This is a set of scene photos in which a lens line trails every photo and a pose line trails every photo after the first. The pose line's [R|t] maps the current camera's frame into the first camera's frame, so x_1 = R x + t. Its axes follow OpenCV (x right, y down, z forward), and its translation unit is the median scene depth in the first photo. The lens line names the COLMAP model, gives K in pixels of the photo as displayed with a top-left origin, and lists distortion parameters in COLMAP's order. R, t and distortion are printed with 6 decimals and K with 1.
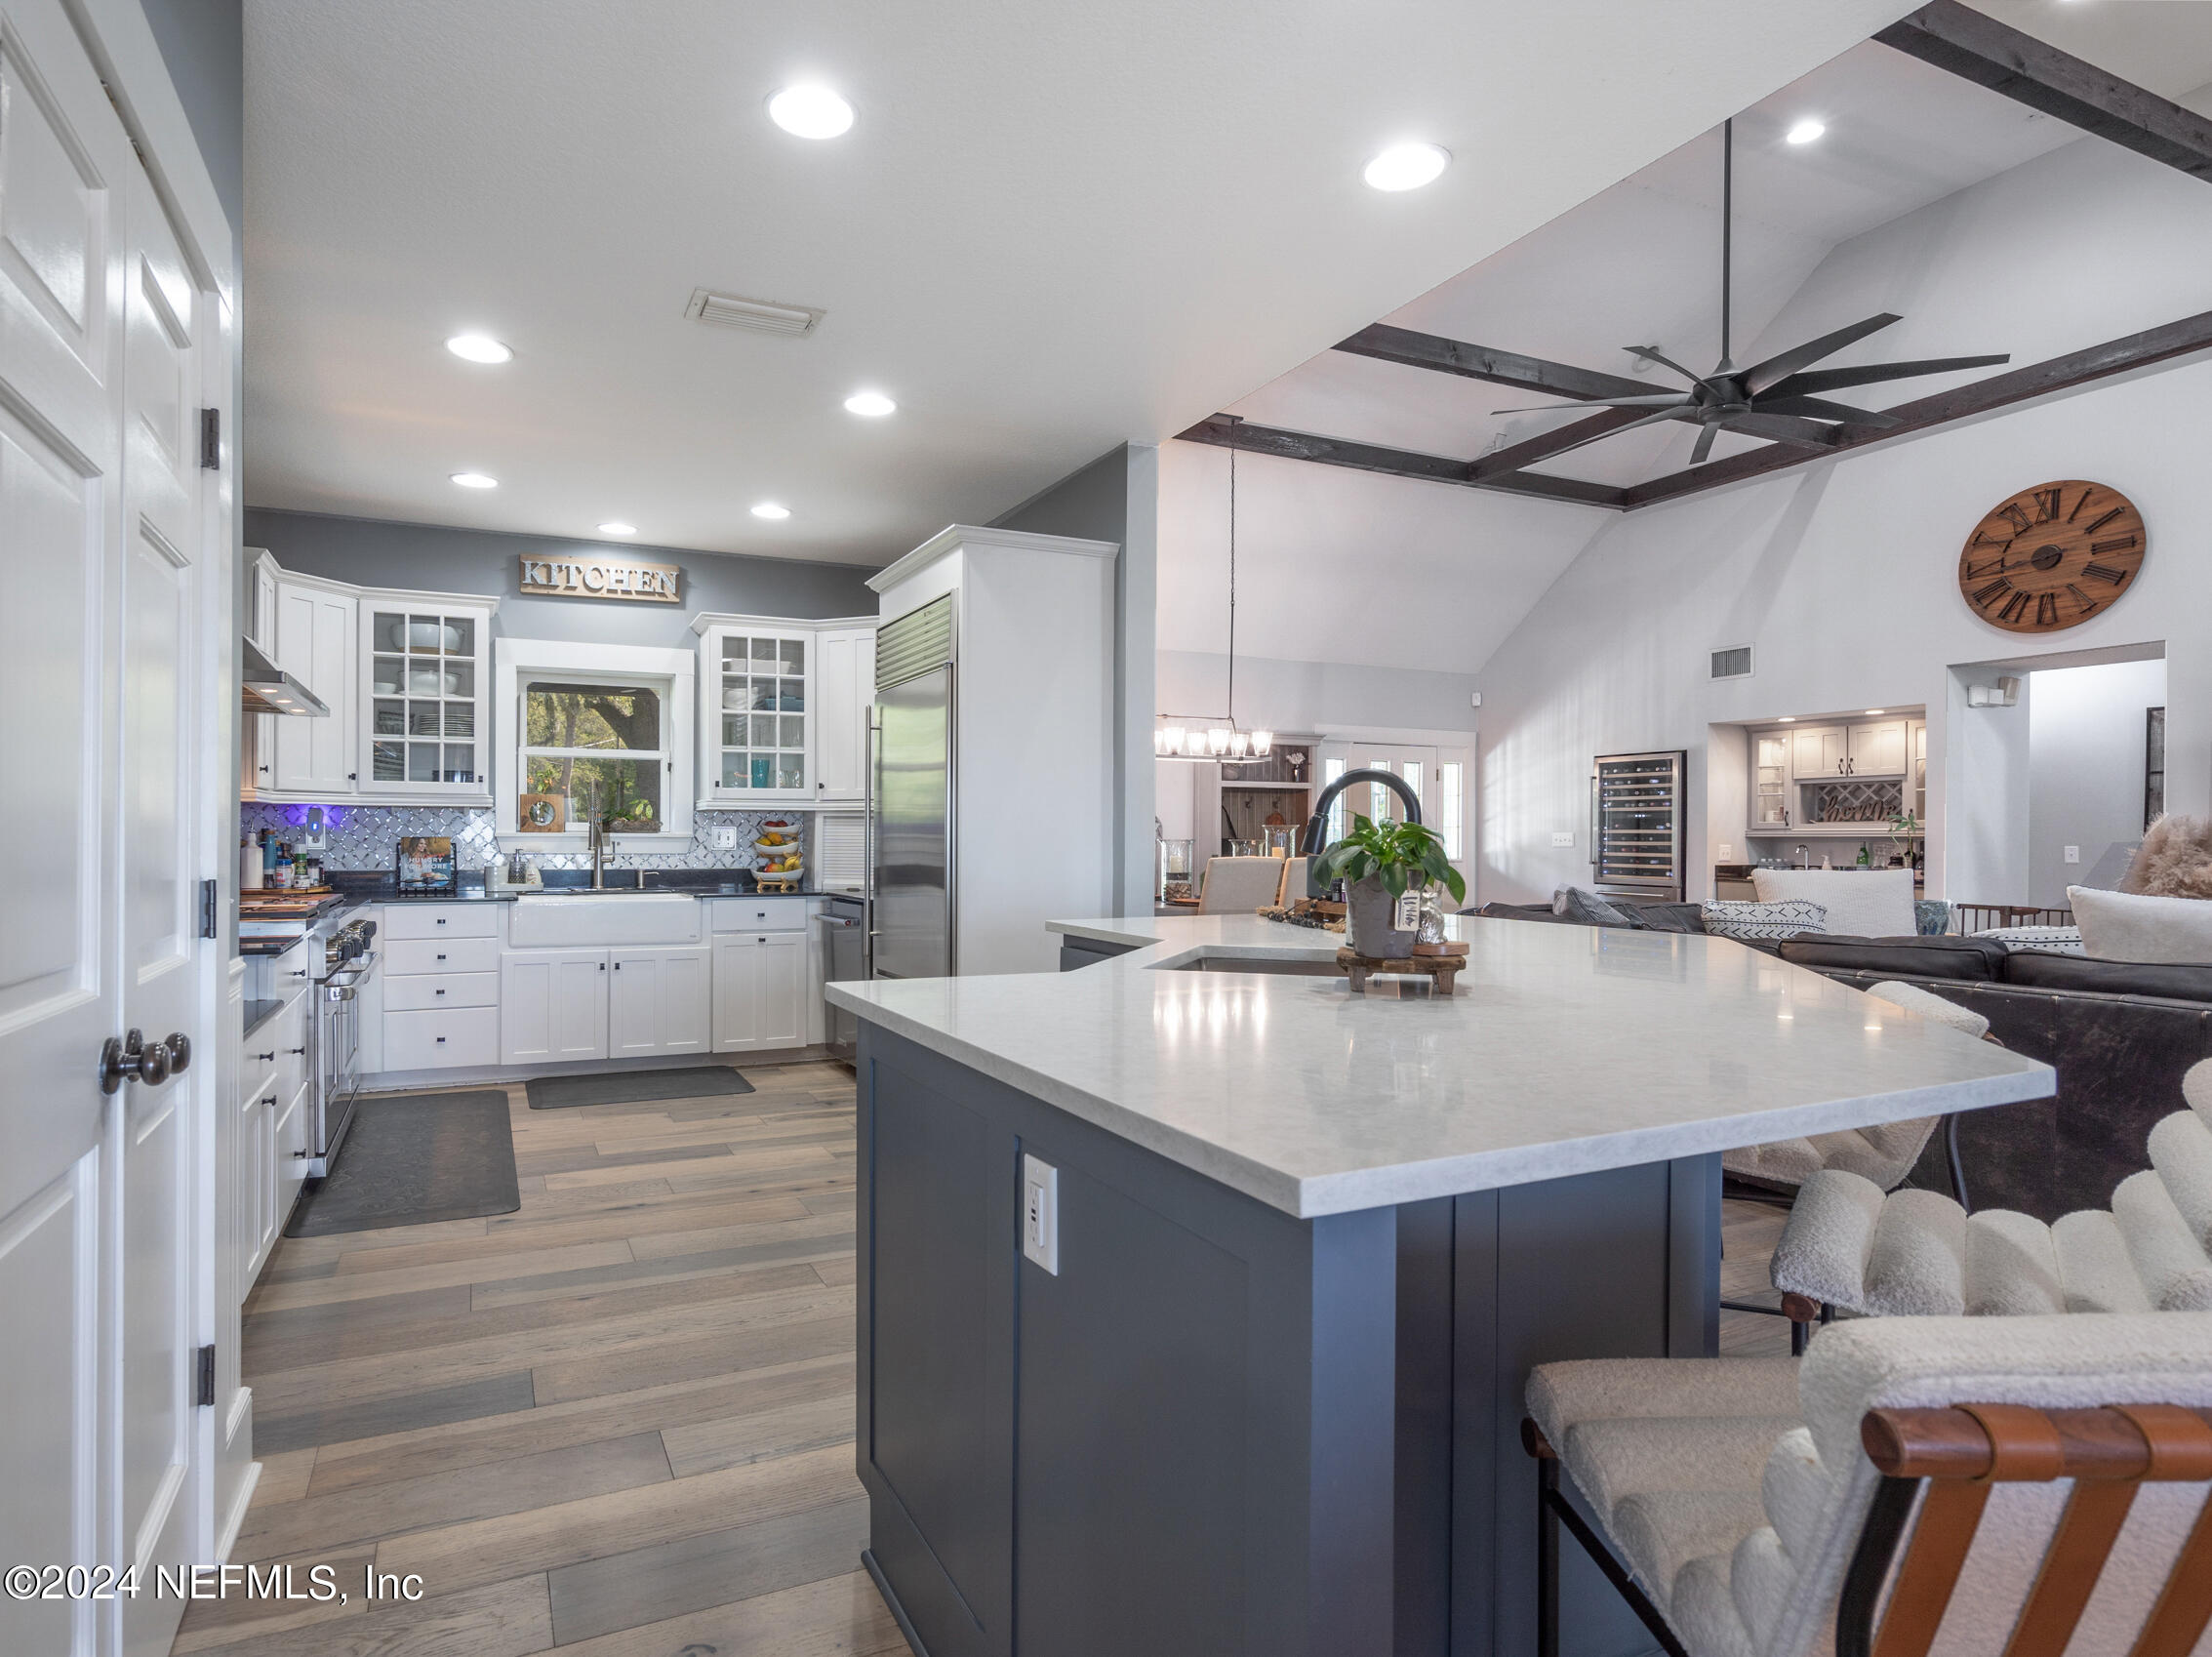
lens RADIAL K [[1216.3, 0, 1054.6], [0, 1216.3, 828.2], [0, 0, 1]] dist [0.002533, 0.000884]
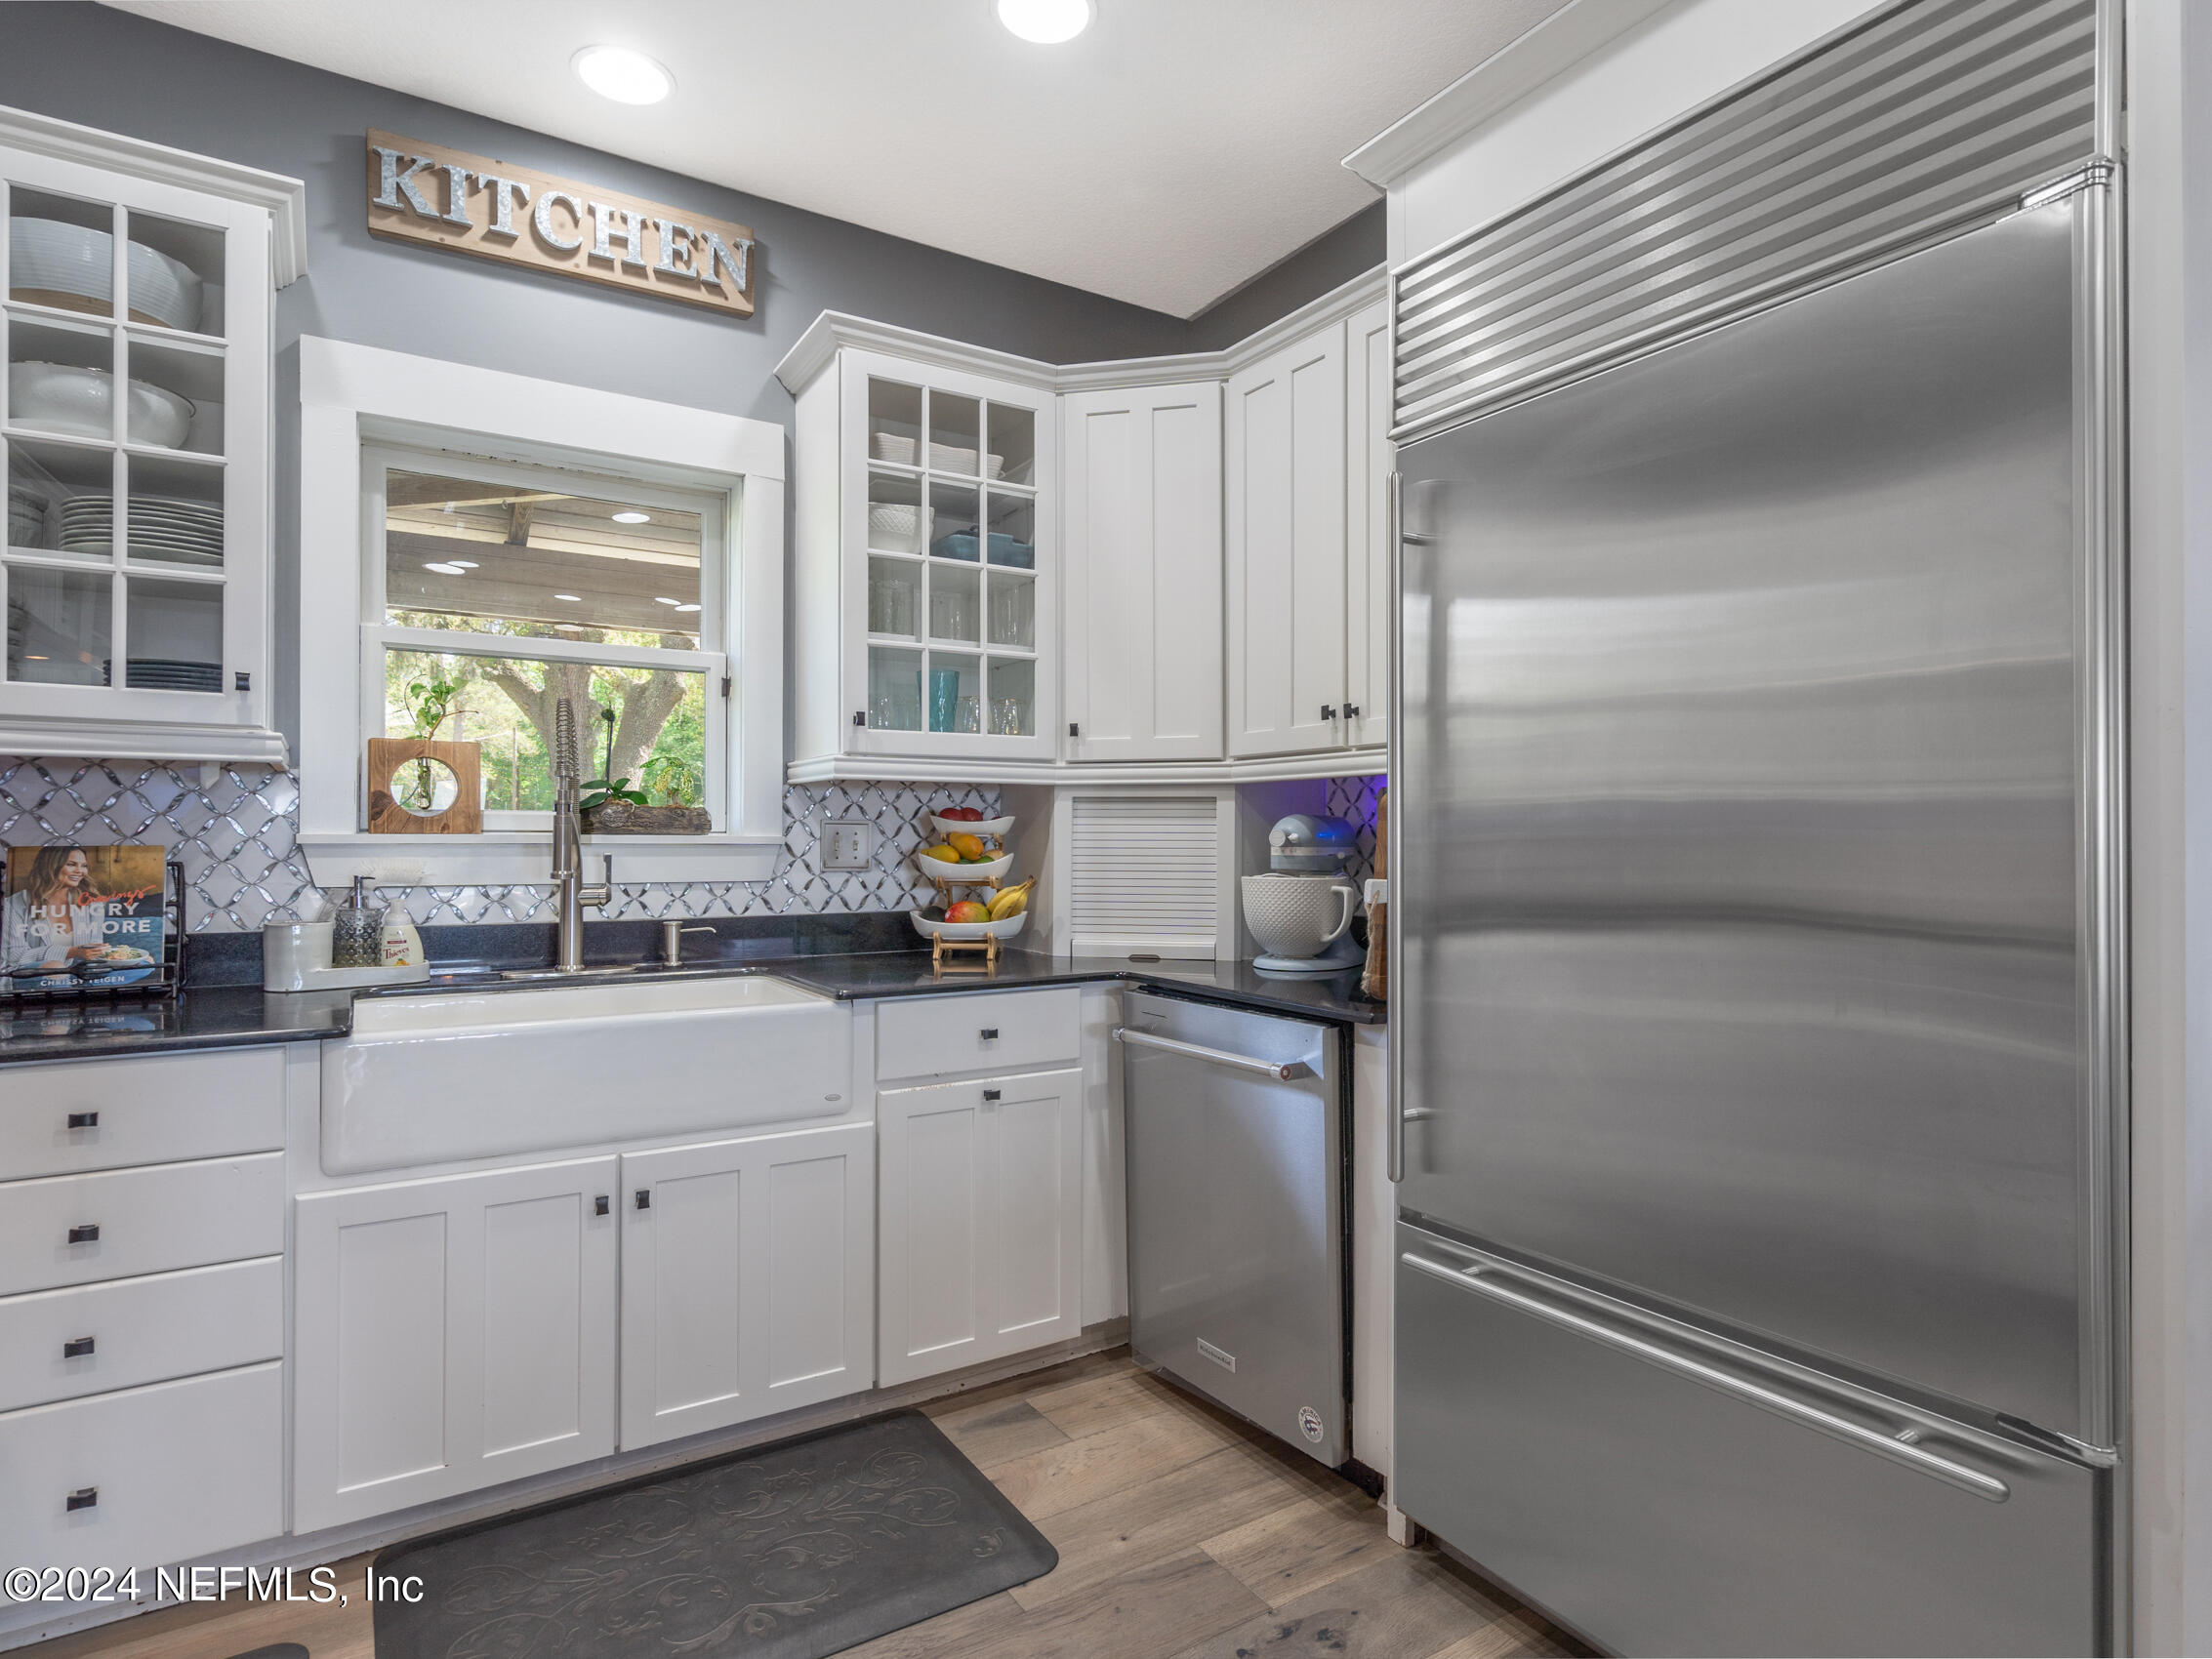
lens RADIAL K [[1147.4, 0, 1065.5], [0, 1147.4, 823.6], [0, 0, 1]] dist [0.003360, 0.000815]
pose [[0.993909, -0.001166, 0.110194, -0.247031], [0.001924, 0.999975, -0.006766, 0.003055], [-0.110184, 0.006937, 0.993887, 0.585746]]
